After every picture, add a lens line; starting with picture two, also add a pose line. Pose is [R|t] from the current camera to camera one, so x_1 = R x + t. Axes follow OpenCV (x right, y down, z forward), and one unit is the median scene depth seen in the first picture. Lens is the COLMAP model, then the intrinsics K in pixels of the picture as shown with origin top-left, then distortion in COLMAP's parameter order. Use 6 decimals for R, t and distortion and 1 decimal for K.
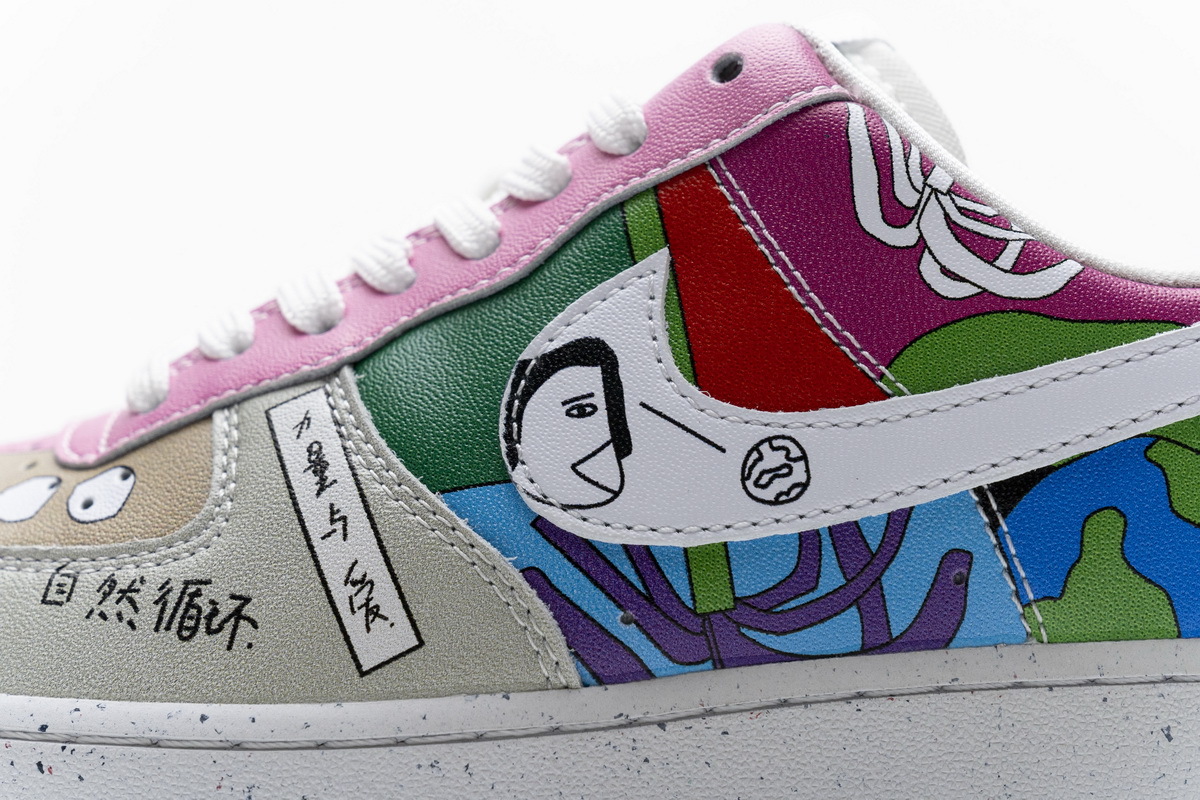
lens RADIAL K [[2608.2, 0, 600.5], [0, 2608.2, 404.6], [0, 0, 1]] dist [0.015344, 0.000000]
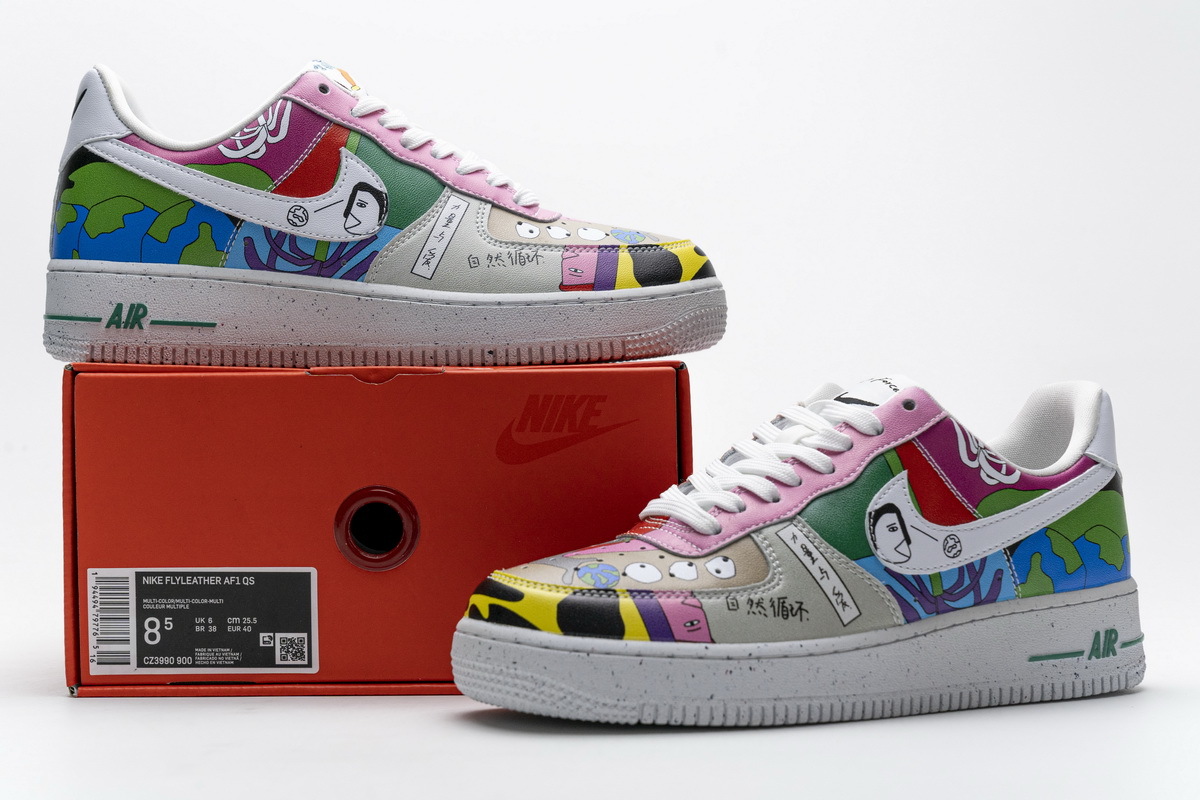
lens RADIAL K [[2235.4, 0, 598.8], [0, 2235.4, 397.6], [0, 0, 1]] dist [0.051709, 0.000000]
pose [[0.842913, -0.023609, 0.537532, -1.615834], [0.022465, 0.999710, 0.008680, -0.172668], [-0.537581, 0.004759, 0.843198, -0.916036]]
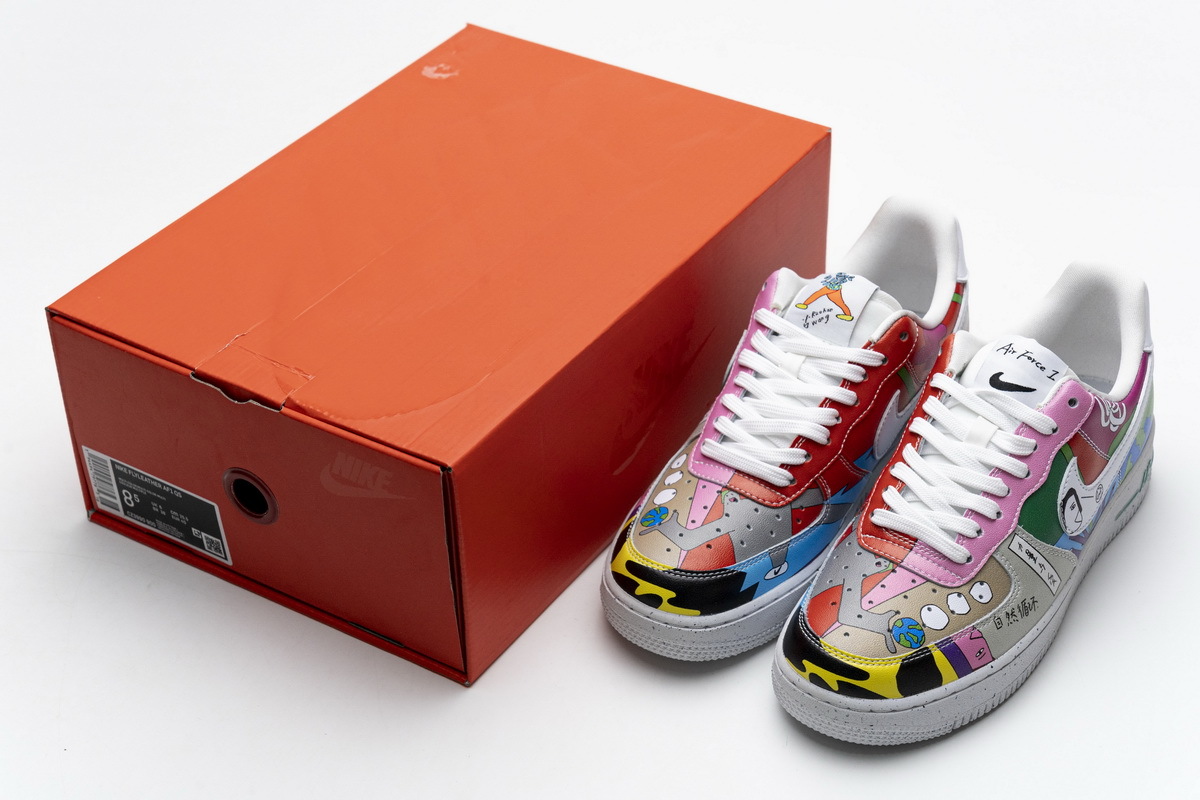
lens RADIAL K [[2337.7, 0, 600.8], [0, 2337.7, 399.1], [0, 0, 1]] dist [0.042777, 0.000000]
pose [[0.509070, -0.532623, 0.676137, -2.551489], [0.025765, 0.794621, 0.606559, -2.185048], [-0.860339, -0.291361, 0.418241, 0.225003]]
